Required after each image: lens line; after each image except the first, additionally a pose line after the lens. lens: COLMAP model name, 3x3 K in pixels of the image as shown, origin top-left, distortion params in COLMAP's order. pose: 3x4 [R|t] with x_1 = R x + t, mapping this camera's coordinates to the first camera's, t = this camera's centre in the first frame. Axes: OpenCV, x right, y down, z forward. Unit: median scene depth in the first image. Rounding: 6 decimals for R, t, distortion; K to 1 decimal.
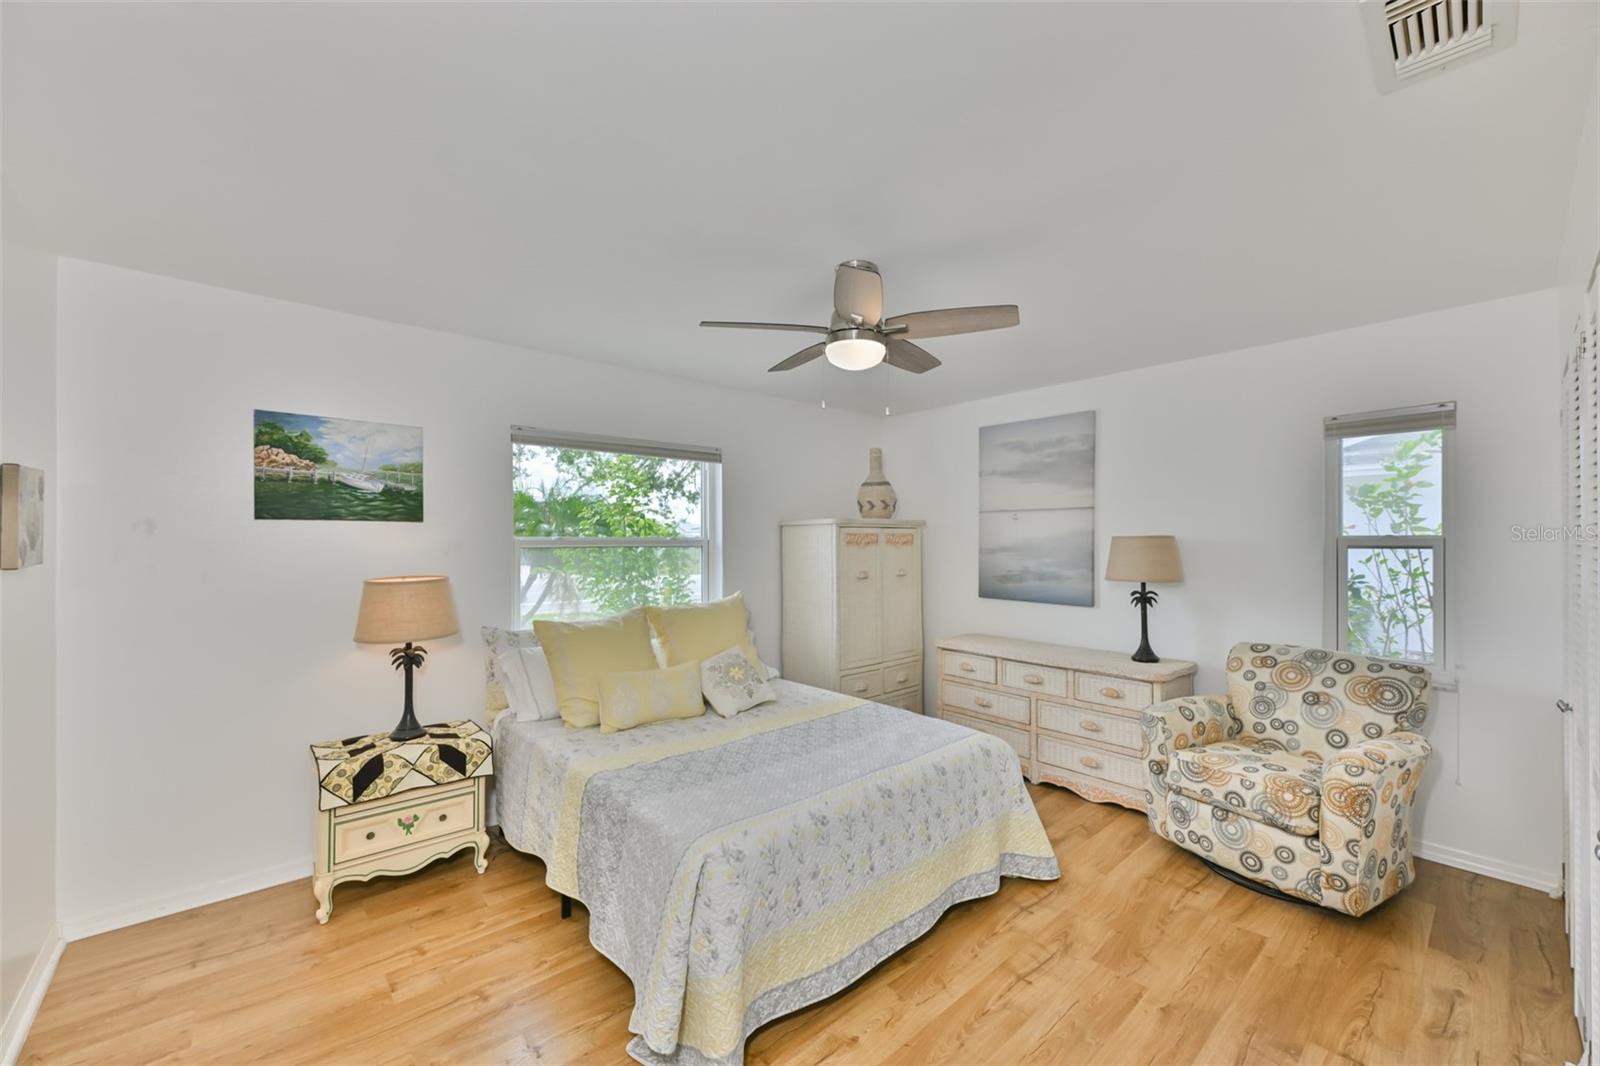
lens RADIAL K [[634.3, 0, 800.0], [0, 634.3, 533.0], [0, 0, 1]] dist [-0.010255, 0.000192]
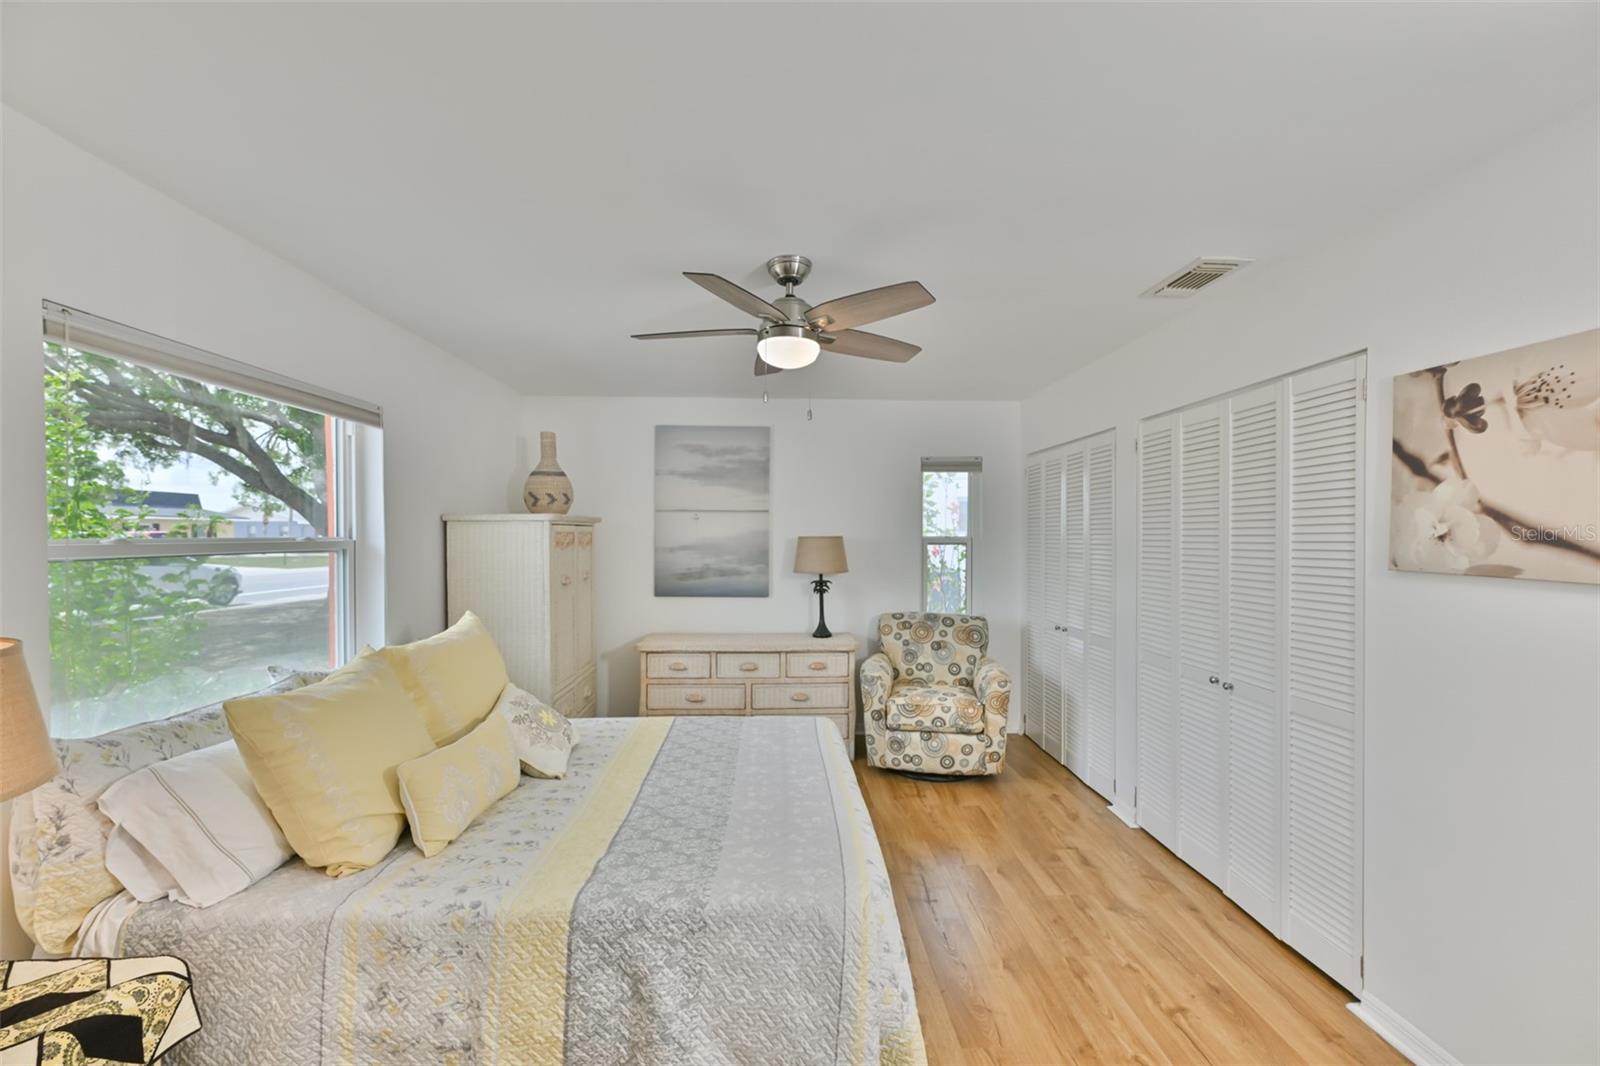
lens RADIAL K [[634.3, 0, 800.0], [0, 634.3, 533.0], [0, 0, 1]] dist [-0.010255, 0.000192]
pose [[0.613731, 0.003230, 0.789509, -0.531942], [-0.011203, 0.999927, 0.004618, -0.007571], [-0.789436, -0.011679, 0.613722, 0.310359]]
